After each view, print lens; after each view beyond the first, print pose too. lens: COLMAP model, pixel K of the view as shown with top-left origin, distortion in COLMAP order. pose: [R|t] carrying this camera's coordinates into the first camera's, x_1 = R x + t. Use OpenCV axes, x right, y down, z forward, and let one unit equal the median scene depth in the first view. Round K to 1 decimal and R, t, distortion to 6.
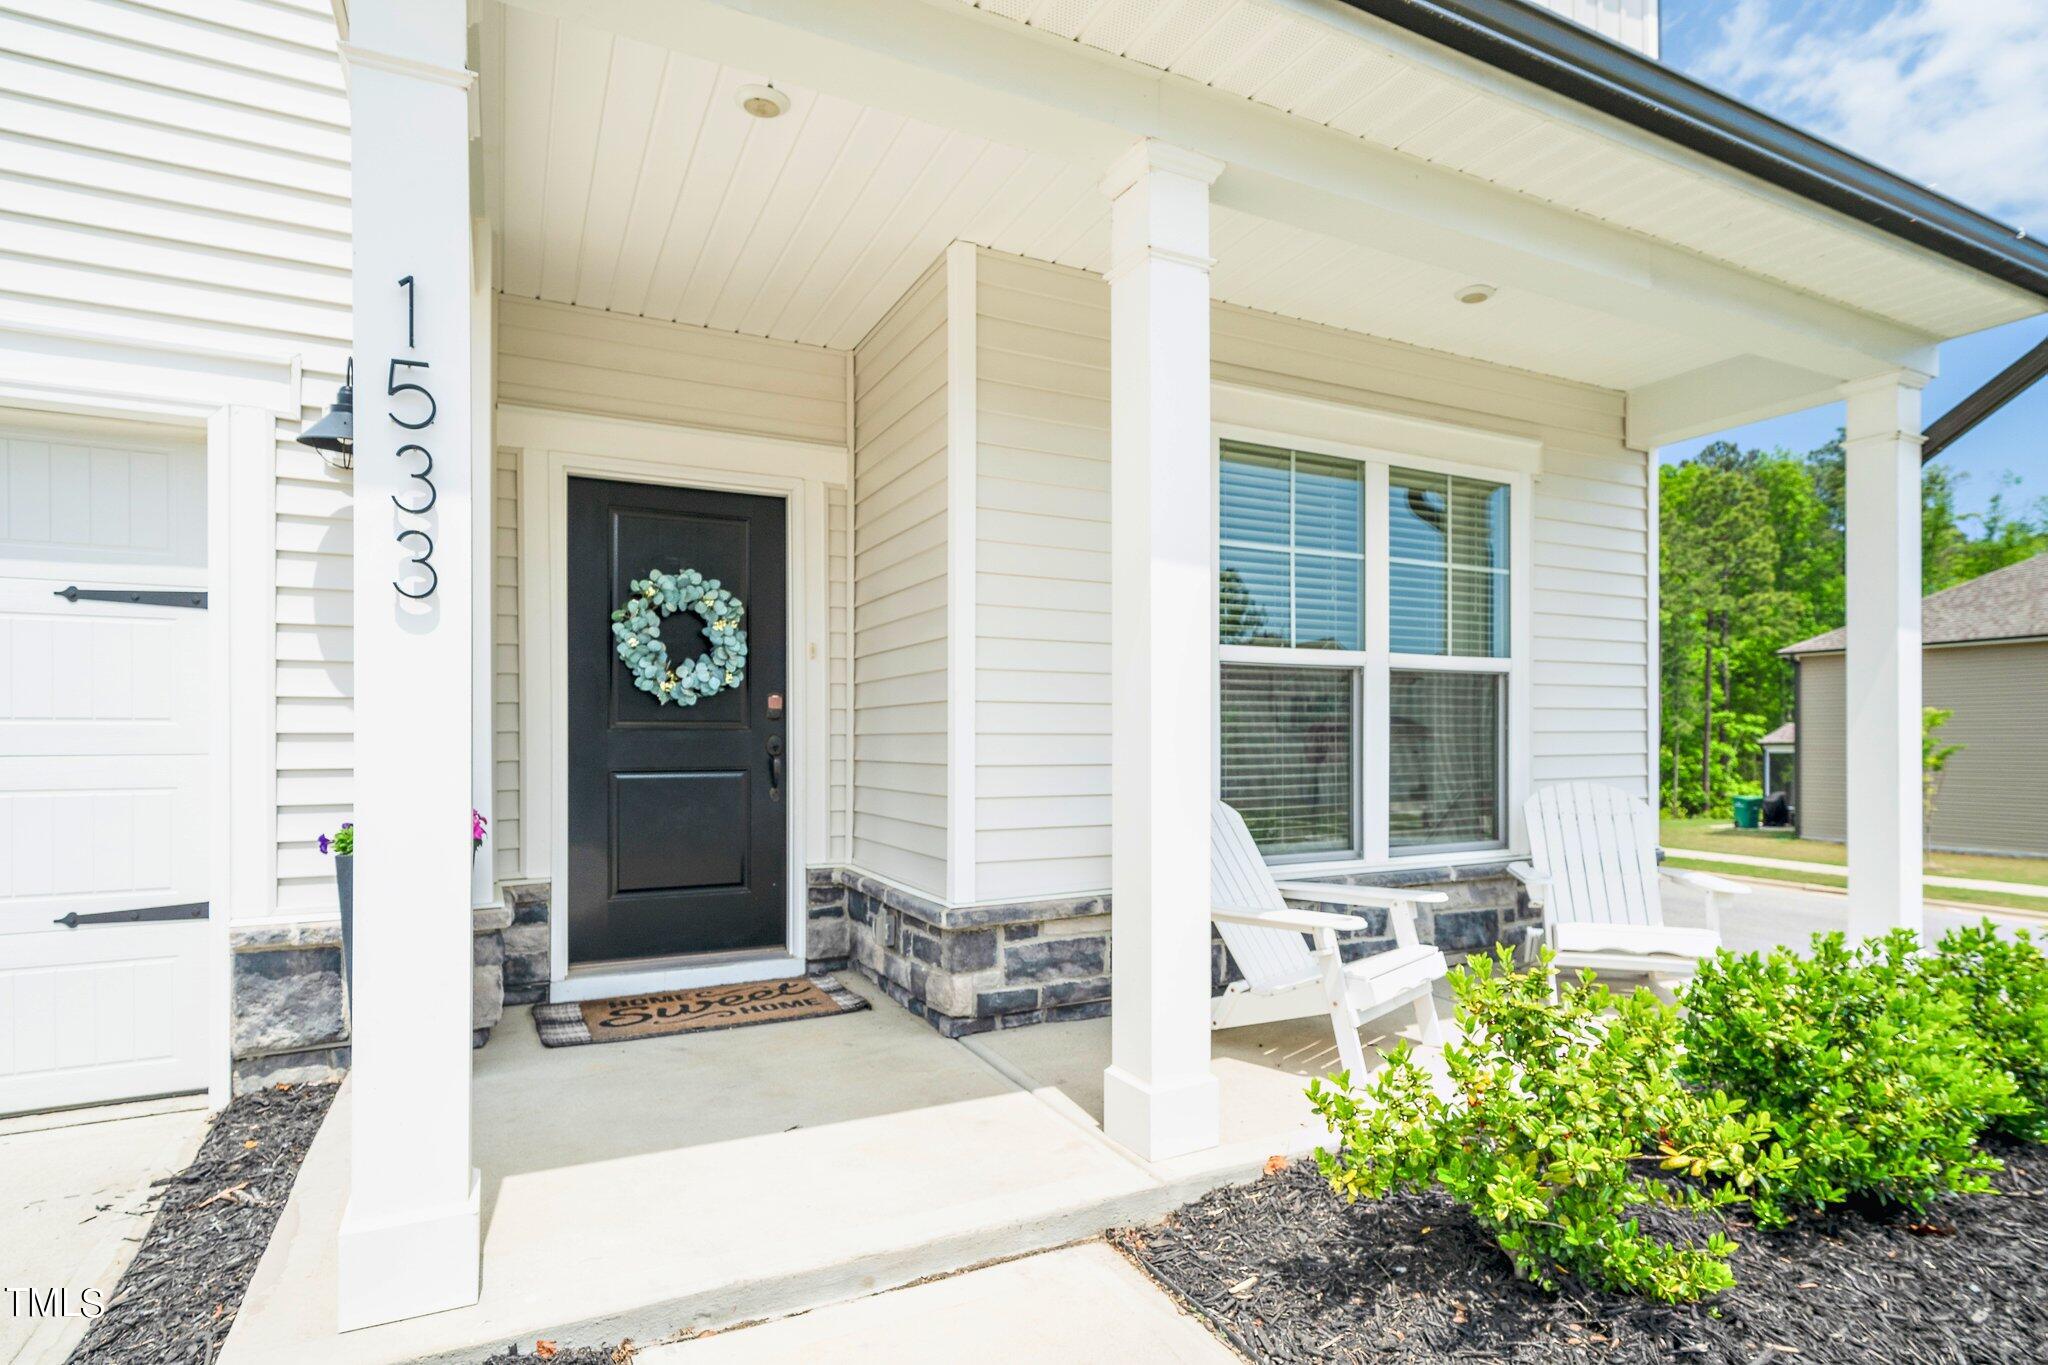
lens RADIAL K [[1063.0, 0, 1032.0], [0, 1063.0, 741.1], [0, 0, 1]] dist [0.001441, 0.000214]
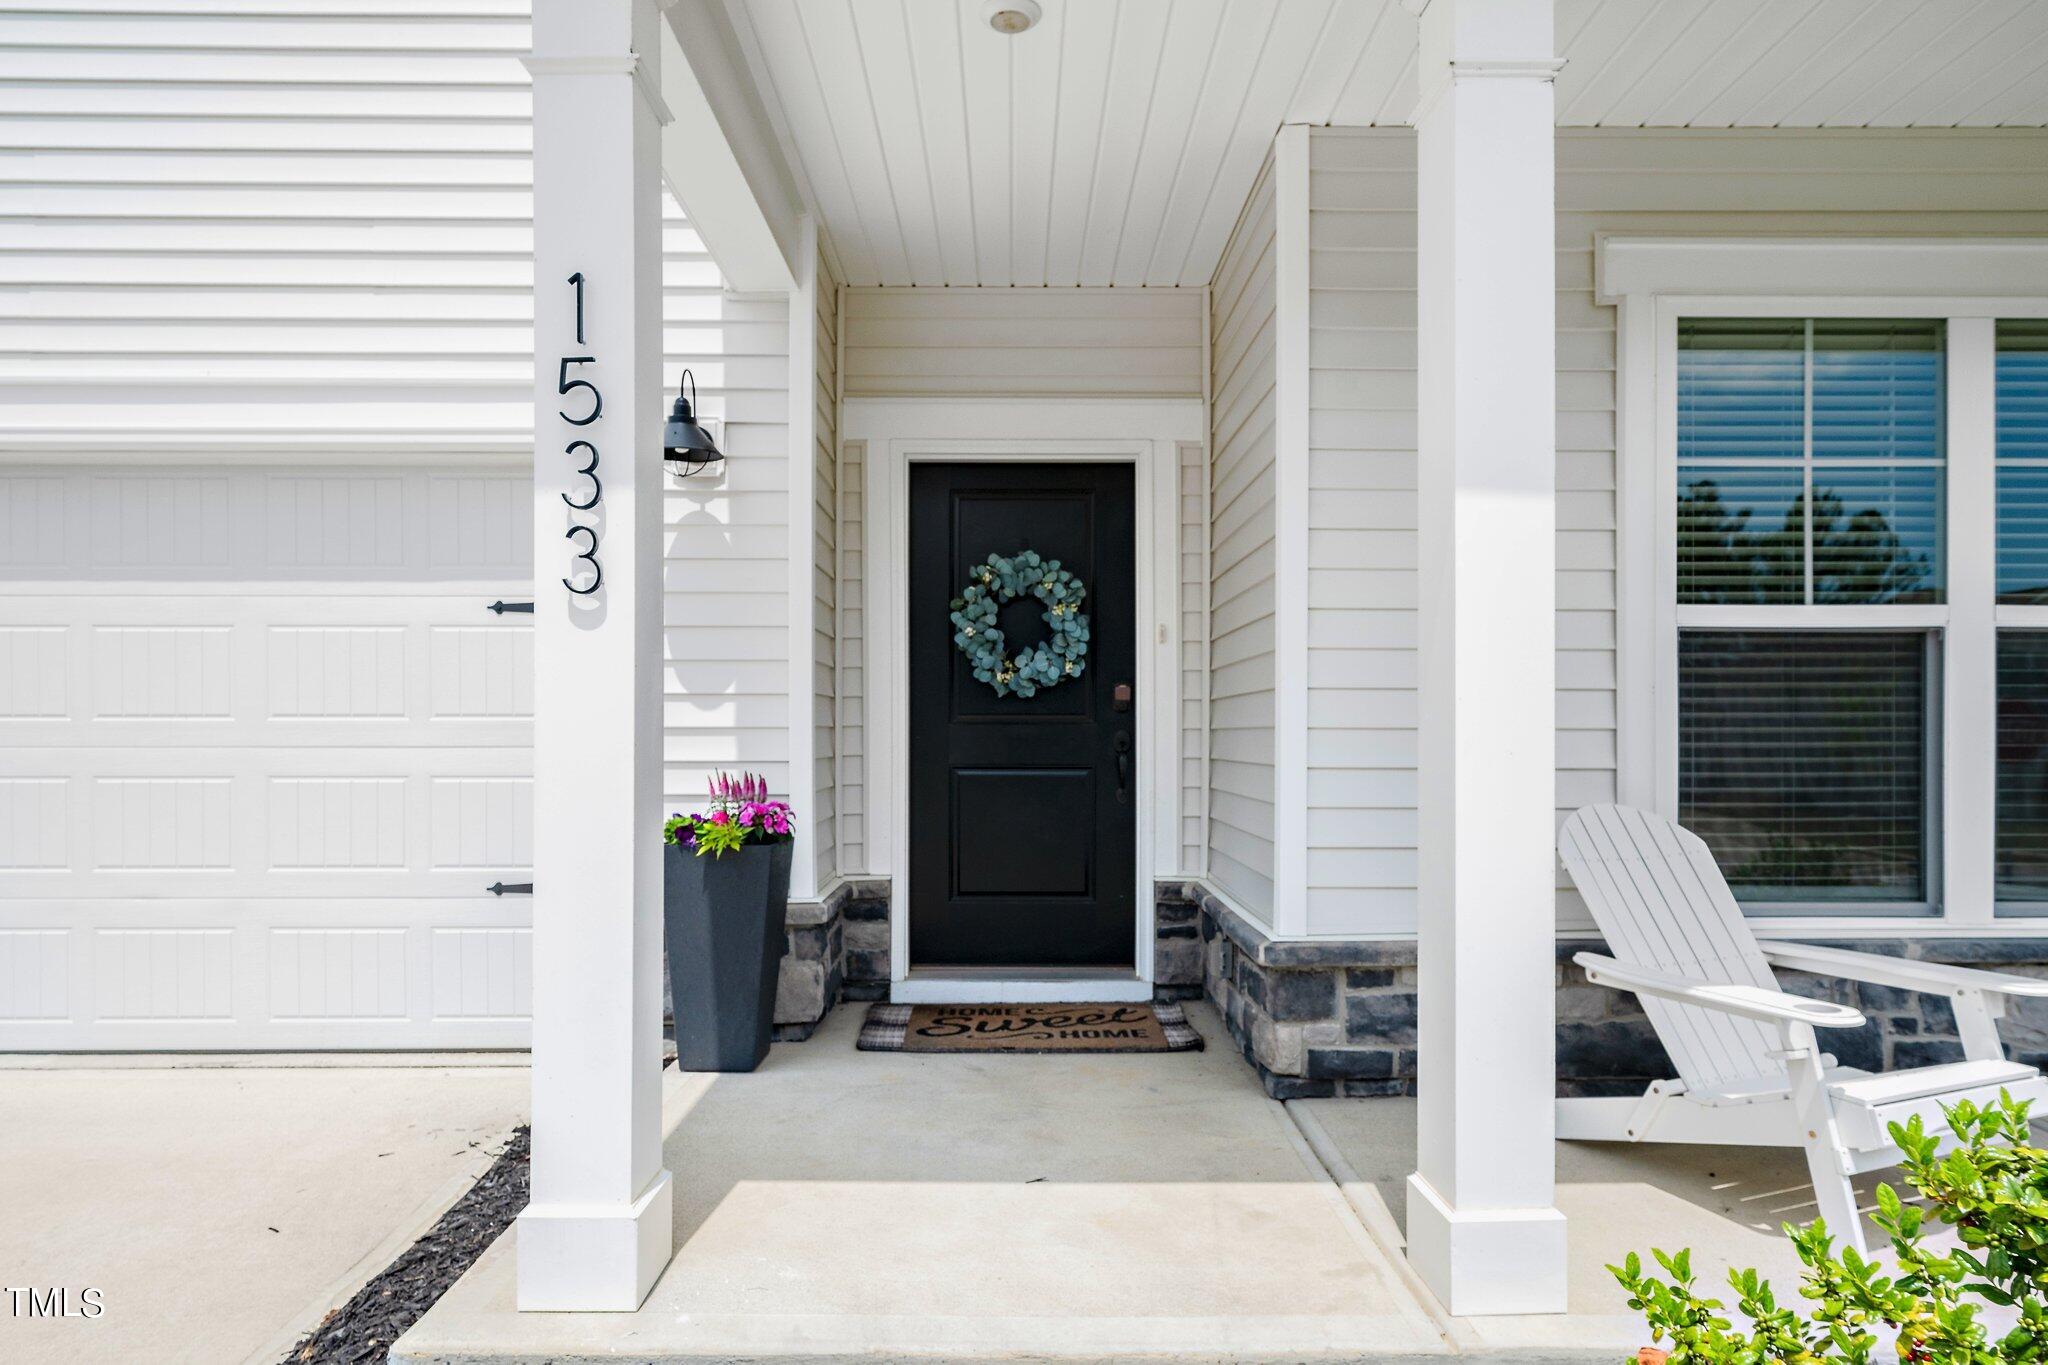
lens RADIAL K [[1156.9, 0, 1022.4], [0, 1156.9, 733.8], [0, 0, 1]] dist [0.001962, -0.000869]
pose [[0.893378, 0.002870, -0.449297, 0.135708], [-0.003404, 0.999994, -0.000381, -0.001637], [0.449293, 0.001870, 0.893382, 0.103111]]
